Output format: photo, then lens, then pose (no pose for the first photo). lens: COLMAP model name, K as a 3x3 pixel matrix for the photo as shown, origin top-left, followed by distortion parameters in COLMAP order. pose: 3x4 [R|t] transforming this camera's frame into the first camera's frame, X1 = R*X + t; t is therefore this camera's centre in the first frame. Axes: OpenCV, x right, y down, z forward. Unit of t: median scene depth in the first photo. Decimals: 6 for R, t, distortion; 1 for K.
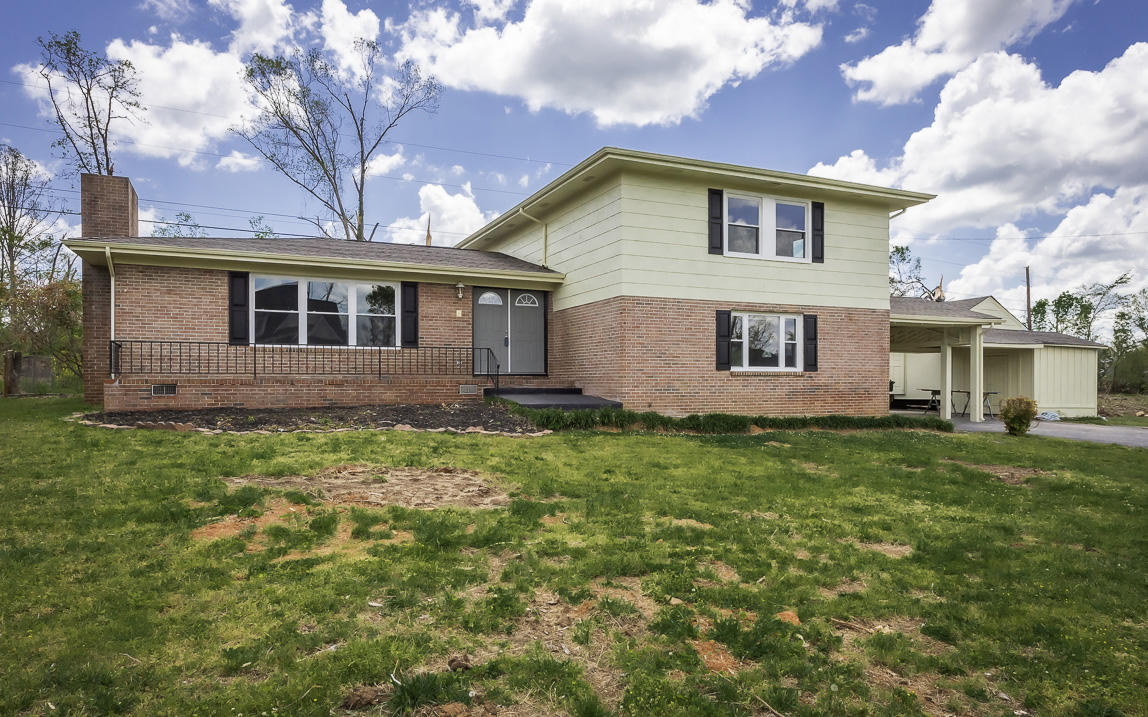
lens RADIAL K [[740.7, 0, 579.7], [0, 740.7, 390.1], [0, 0, 1]] dist [0.009234, 0.004174]
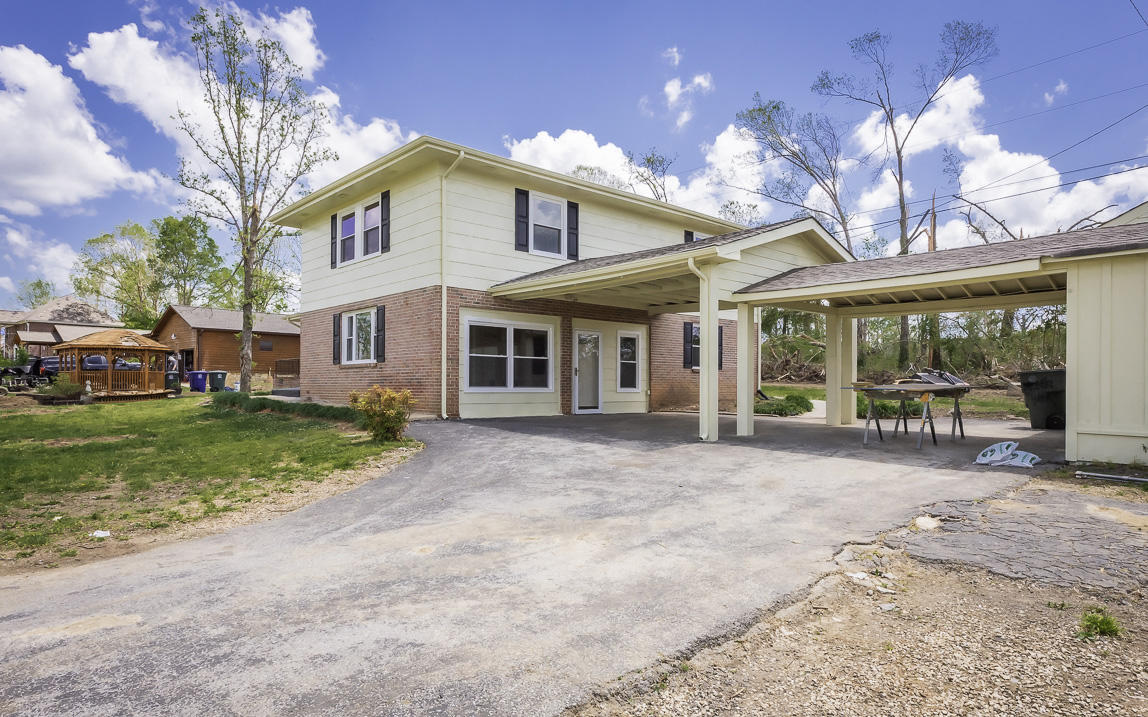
lens RADIAL K [[691.1, 0, 573.4], [0, 691.1, 386.0], [0, 0, 1]] dist [-0.003775, -0.000567]
pose [[0.298538, -0.001633, -0.954396, 1.314259], [-0.011417, 0.999921, -0.005282, 0.009922], [0.954330, 0.012473, 0.298495, 0.990507]]
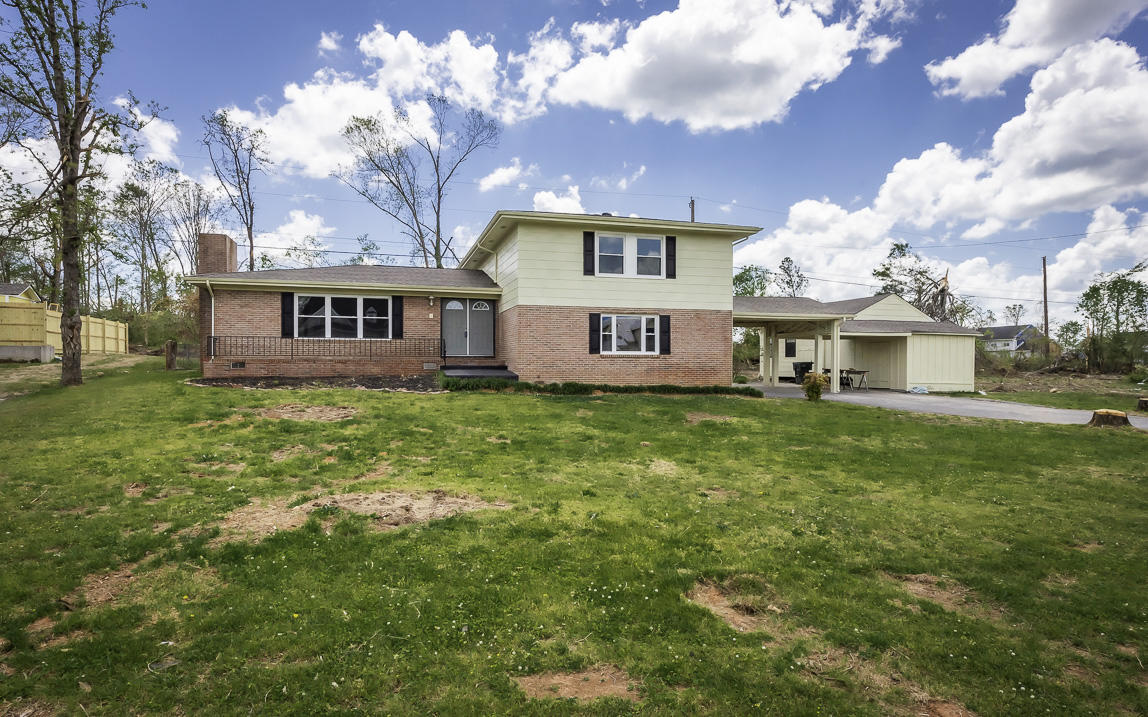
lens RADIAL K [[660.6, 0, 574.0], [0, 660.6, 358.5], [0, 0, 1]] dist [0.004369, -0.000023]
pose [[0.988642, 0.002192, -0.150274, 0.336394], [-0.004576, 0.999869, -0.015515, 0.003086], [0.150221, 0.016026, 0.988523, -0.293210]]
